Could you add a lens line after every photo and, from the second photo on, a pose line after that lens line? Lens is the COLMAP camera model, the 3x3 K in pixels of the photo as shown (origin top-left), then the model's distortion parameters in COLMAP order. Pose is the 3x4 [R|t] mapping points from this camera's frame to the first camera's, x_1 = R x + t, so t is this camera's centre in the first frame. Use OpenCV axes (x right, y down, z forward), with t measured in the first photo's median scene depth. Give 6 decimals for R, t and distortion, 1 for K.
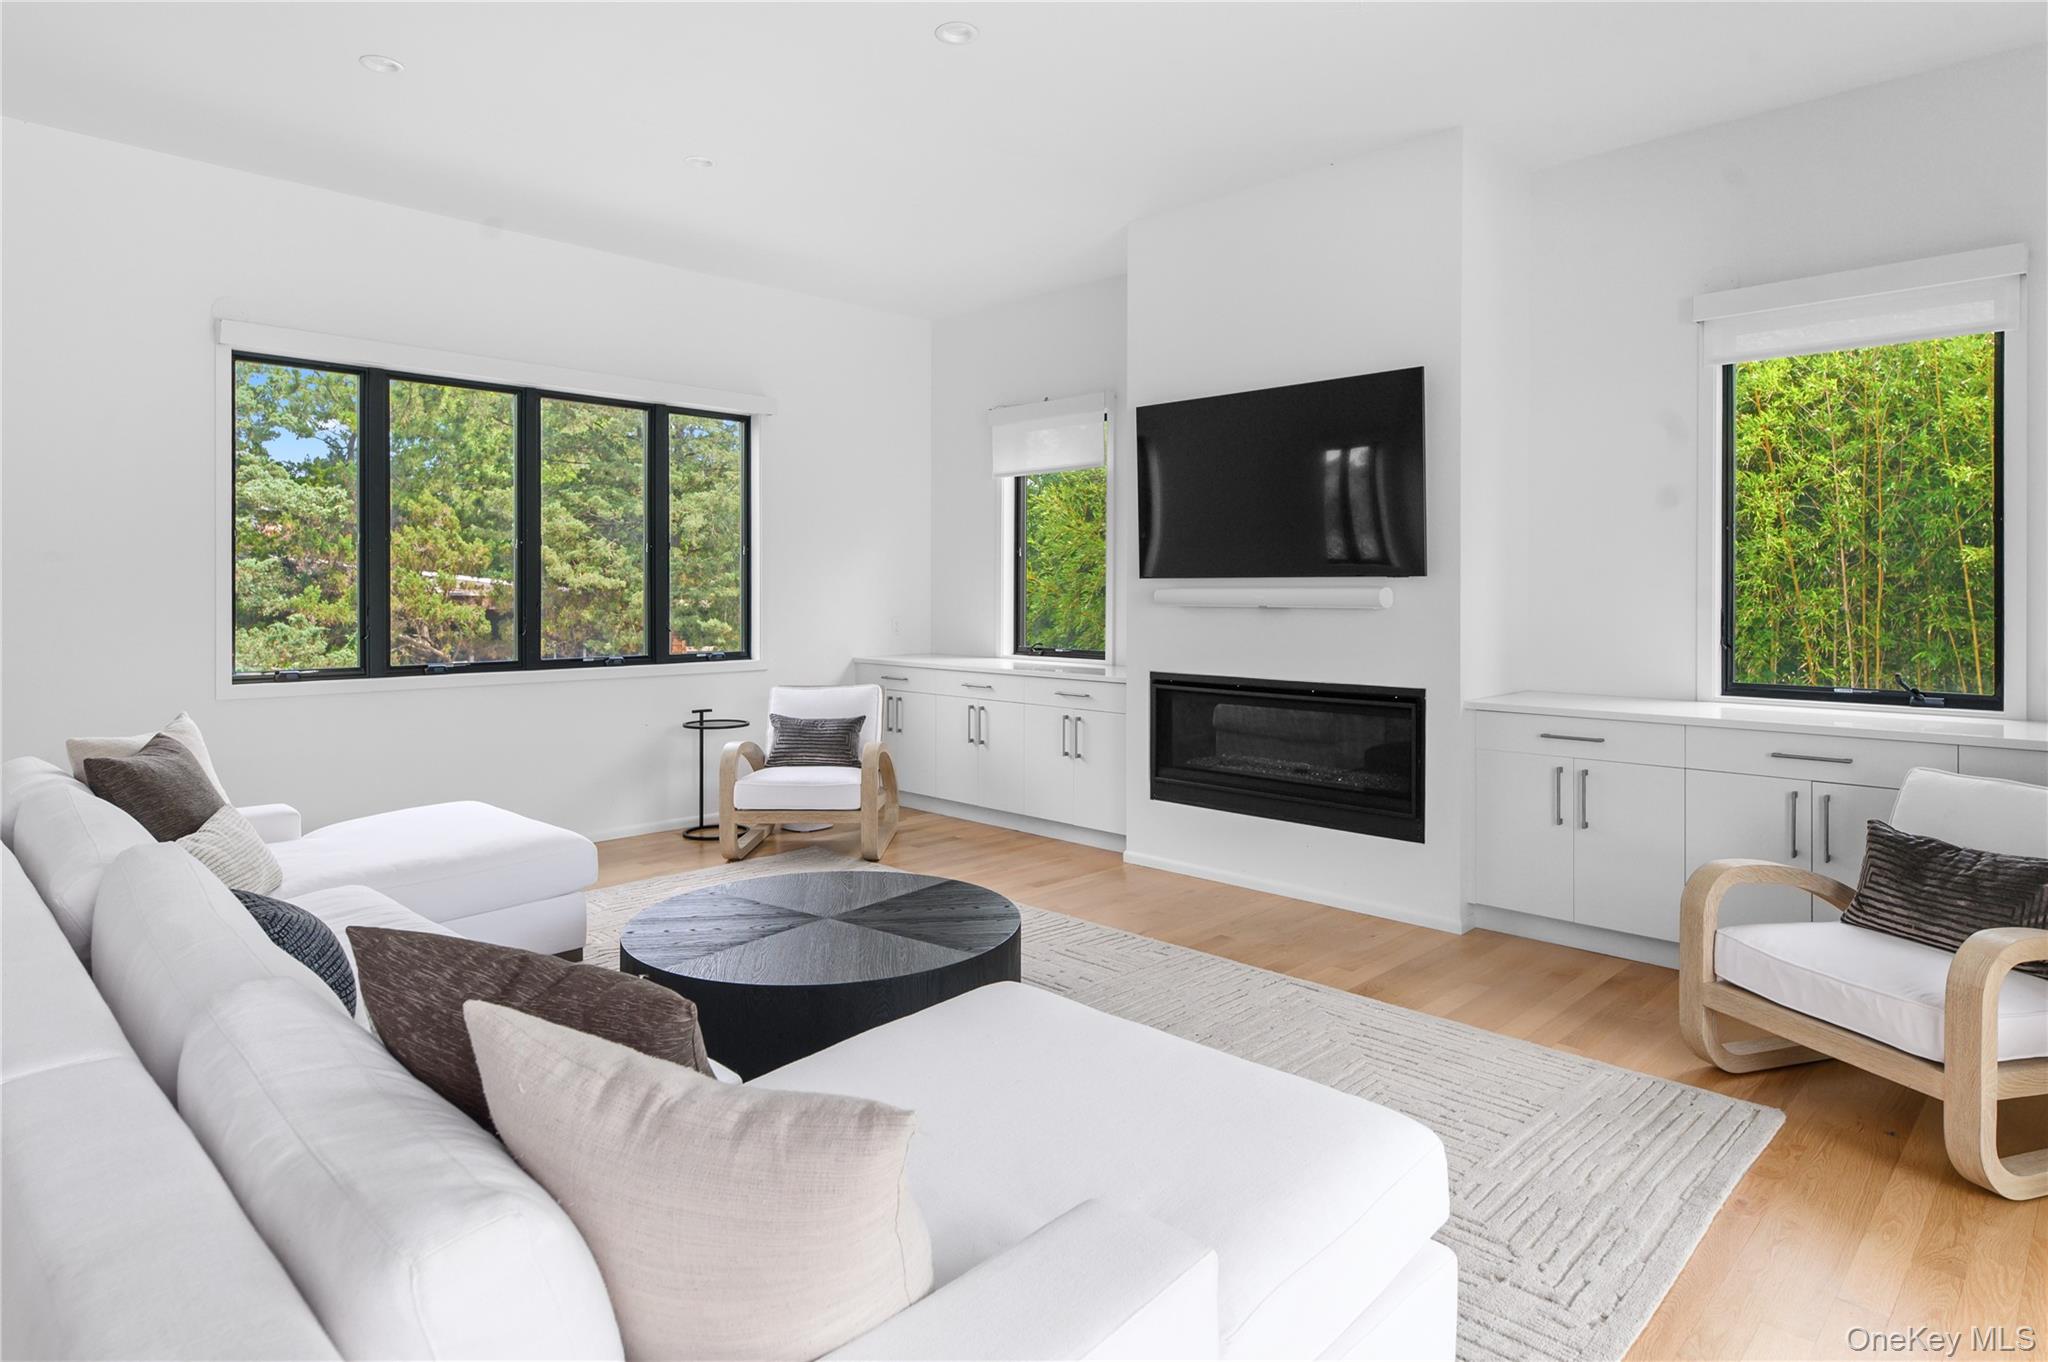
lens RADIAL K [[1145.3, 0, 1016.9], [0, 1145.3, 605.7], [0, 0, 1]] dist [0.003794, 0.000455]
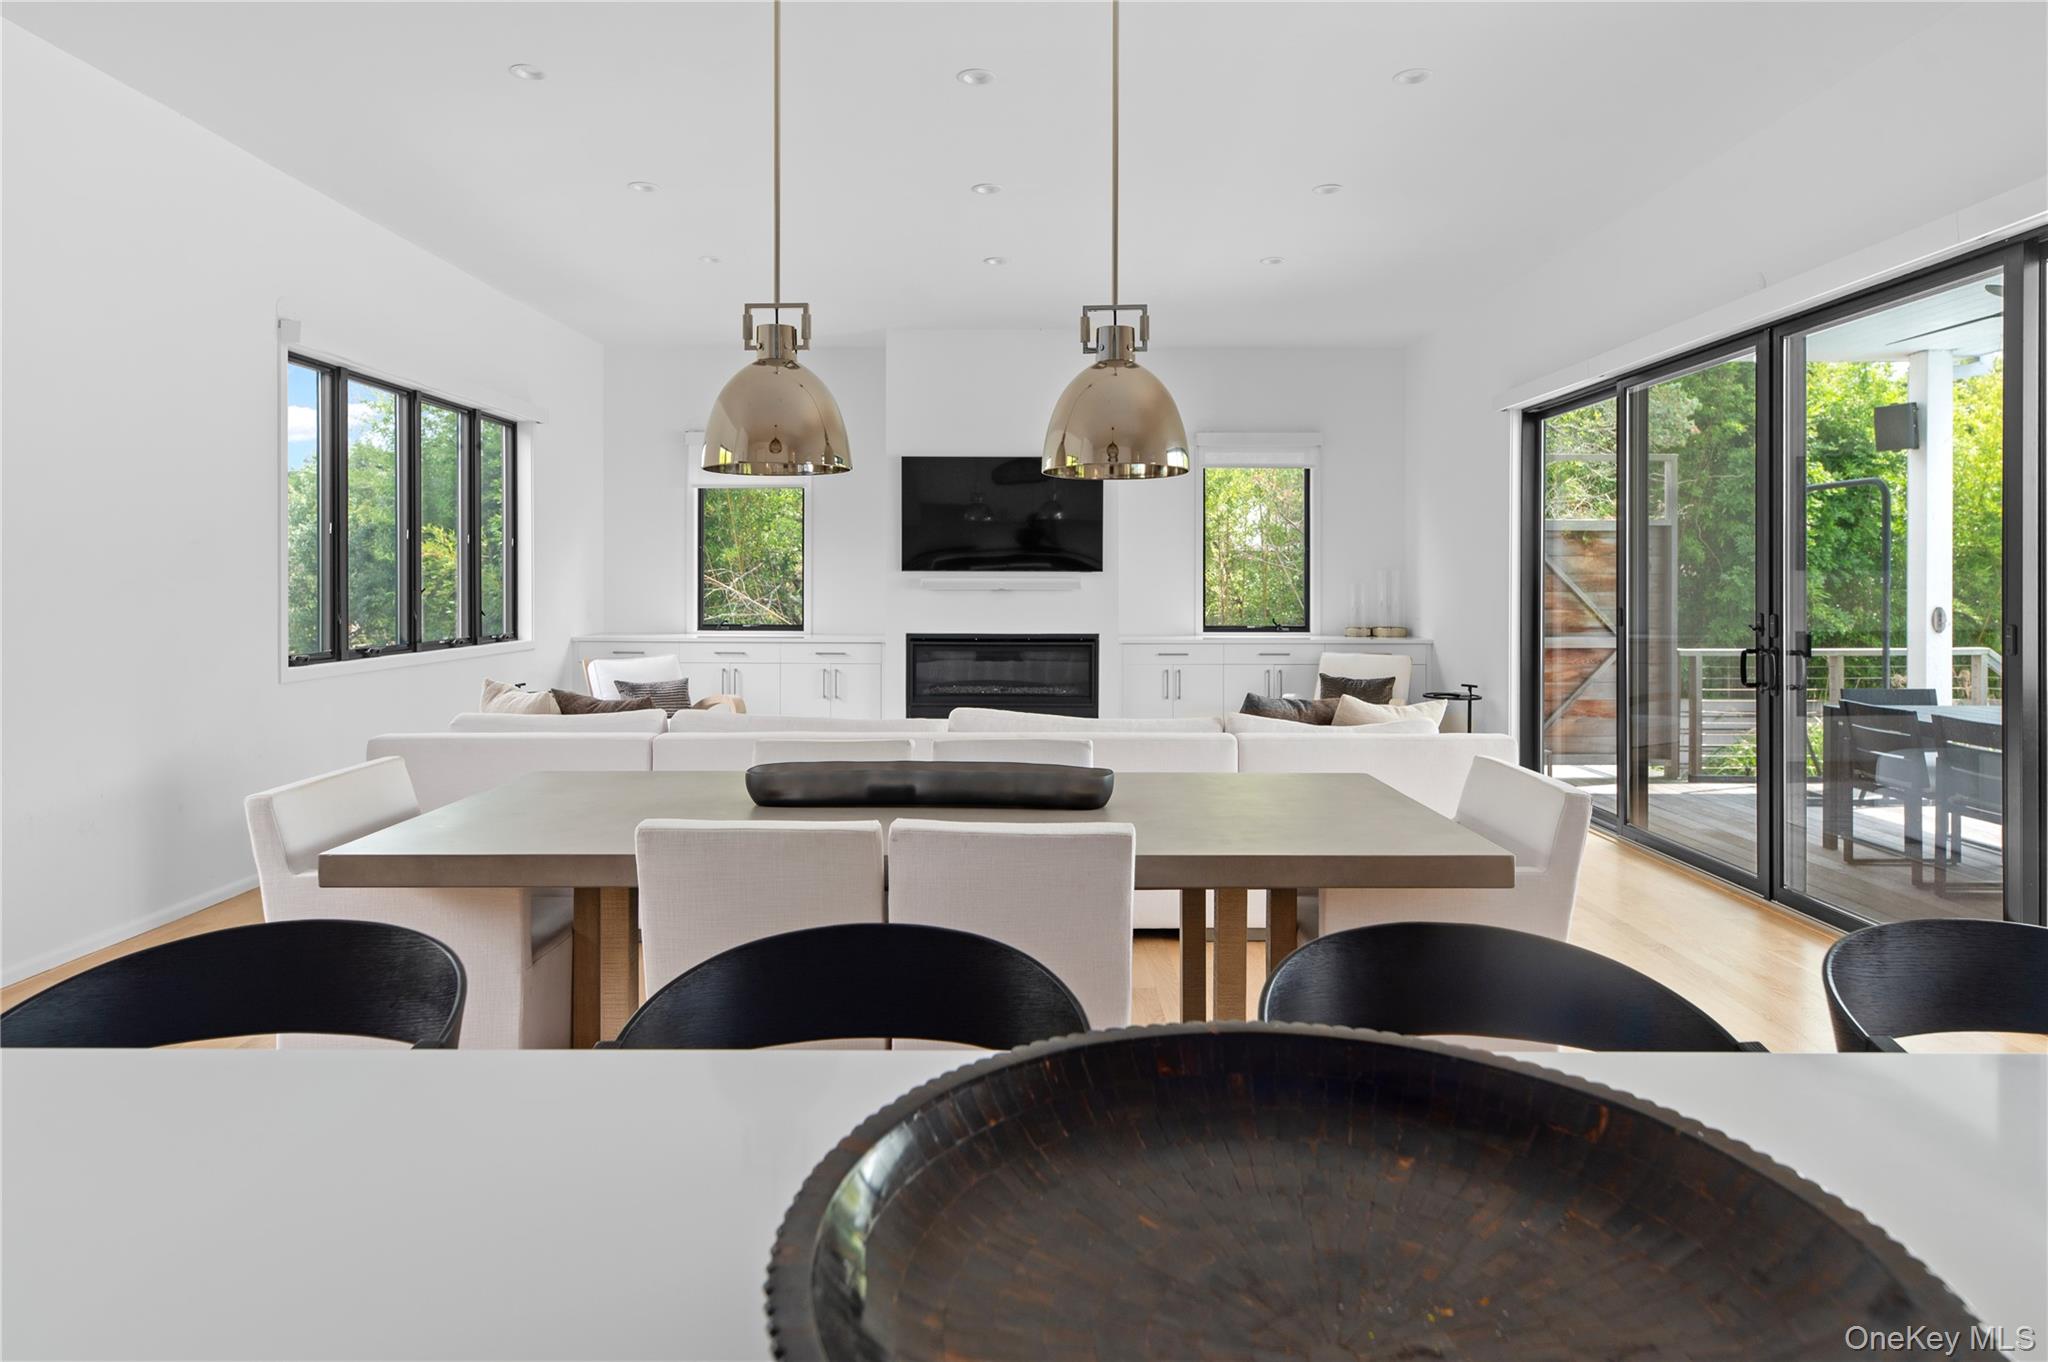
lens RADIAL K [[1166.3, 0, 1019.3], [0, 1166.3, 584.0], [0, 0, 1]] dist [-0.000614, -0.000211]
pose [[0.717362, -0.001002, 0.696700, -0.859042], [0.007604, 0.999951, -0.006391, 0.004025], [-0.696659, 0.009883, 0.717334, -0.202846]]
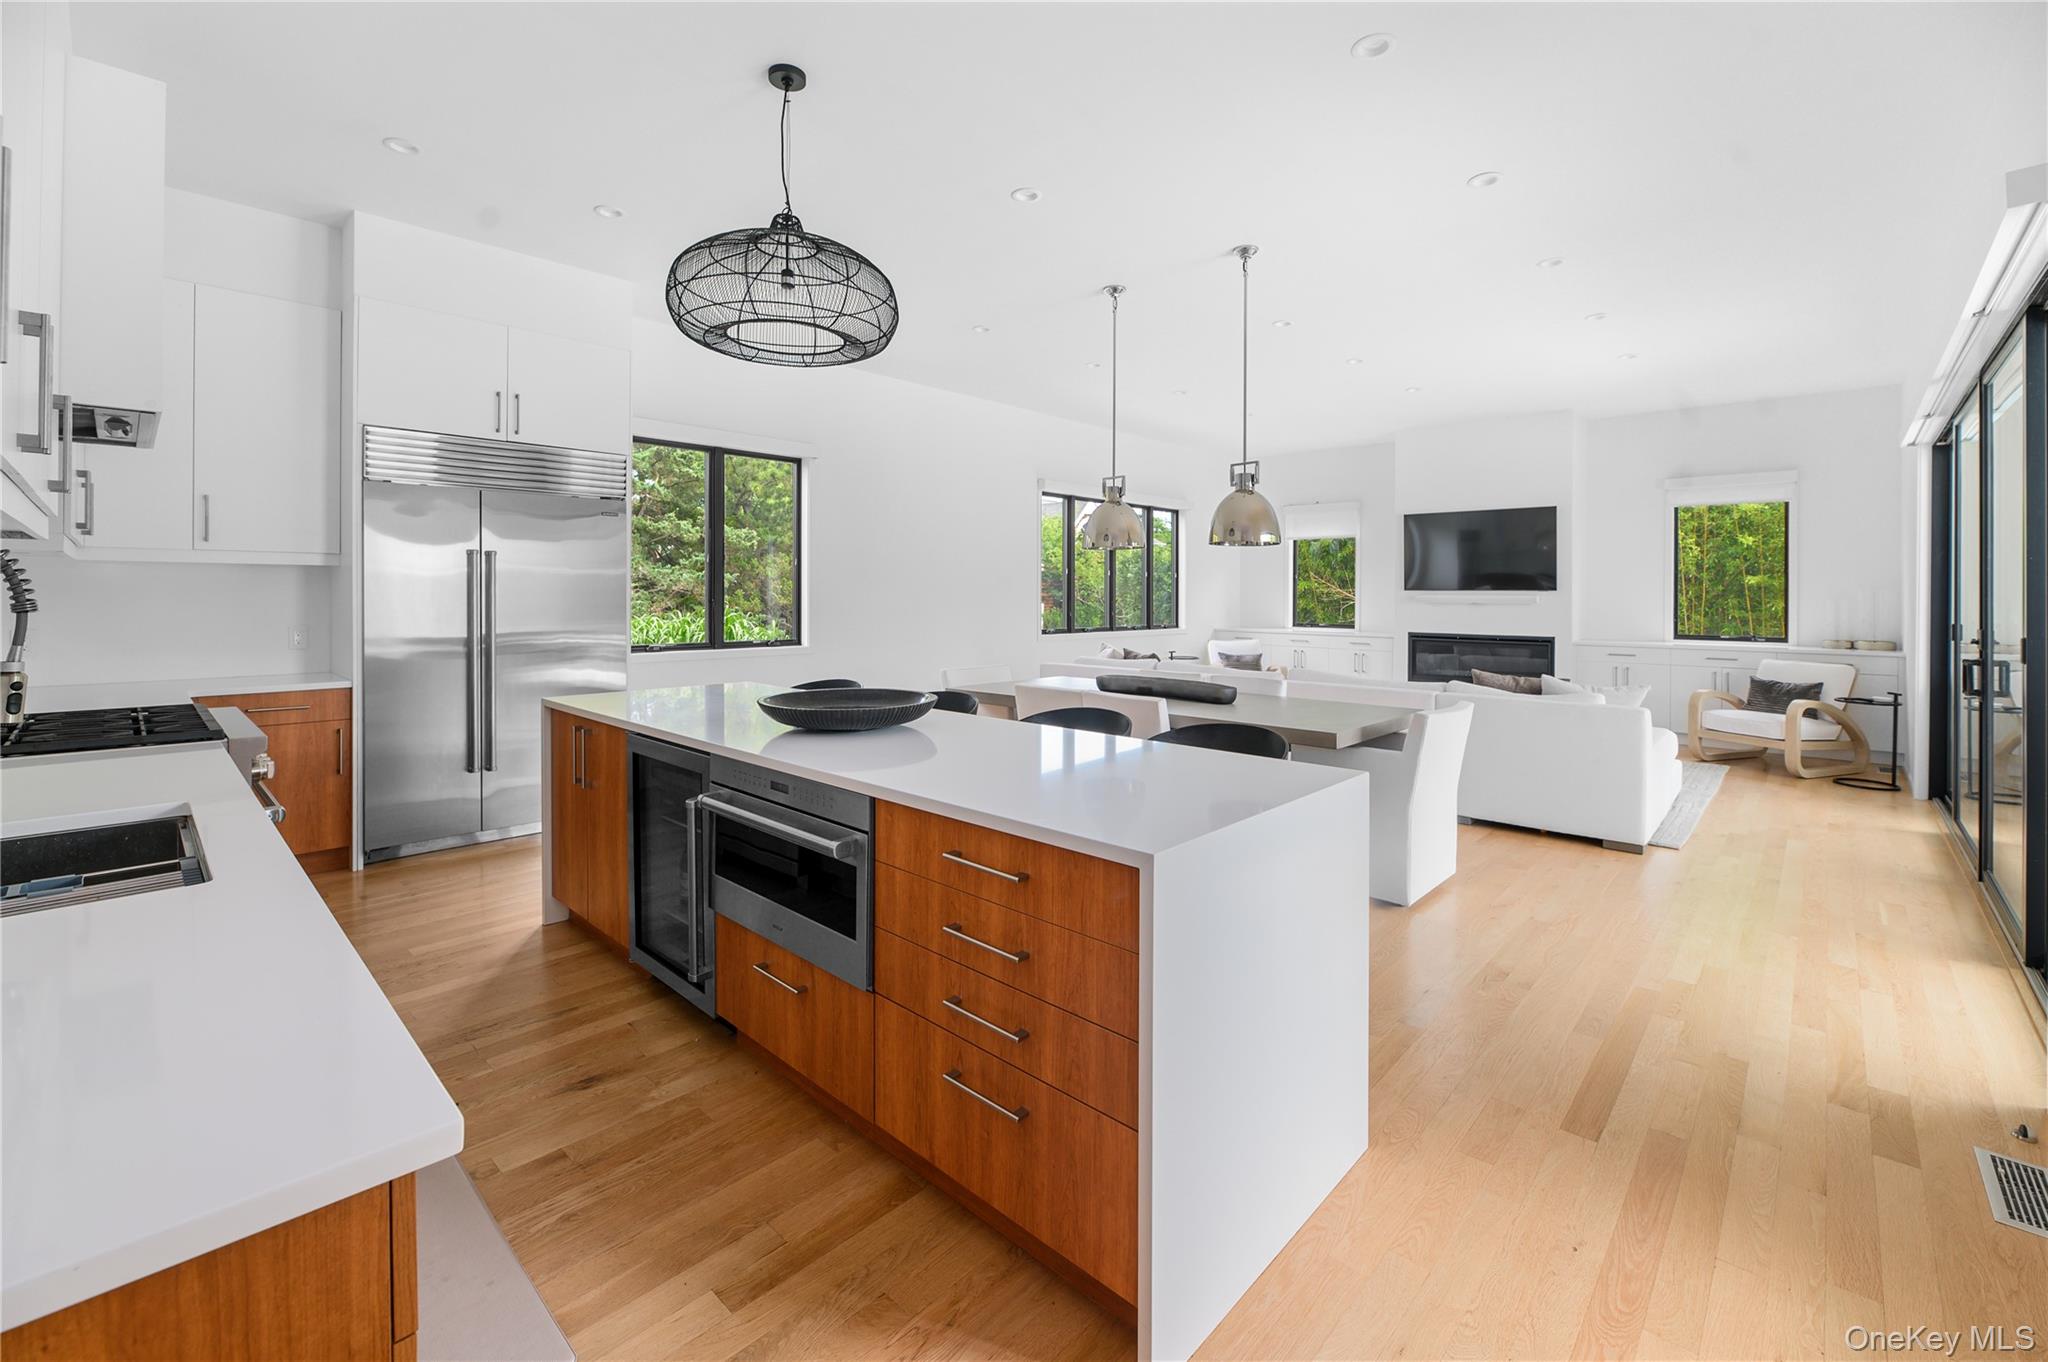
lens RADIAL K [[853.2, 0, 1051.8], [0, 853.2, 592.9], [0, 0, 1]] dist [0.011101, 0.000073]
pose [[0.998990, 0.005390, 0.044617, -0.669937], [-0.004754, 0.999886, -0.014340, 0.008738], [-0.044689, 0.014113, 0.998901, -0.655237]]
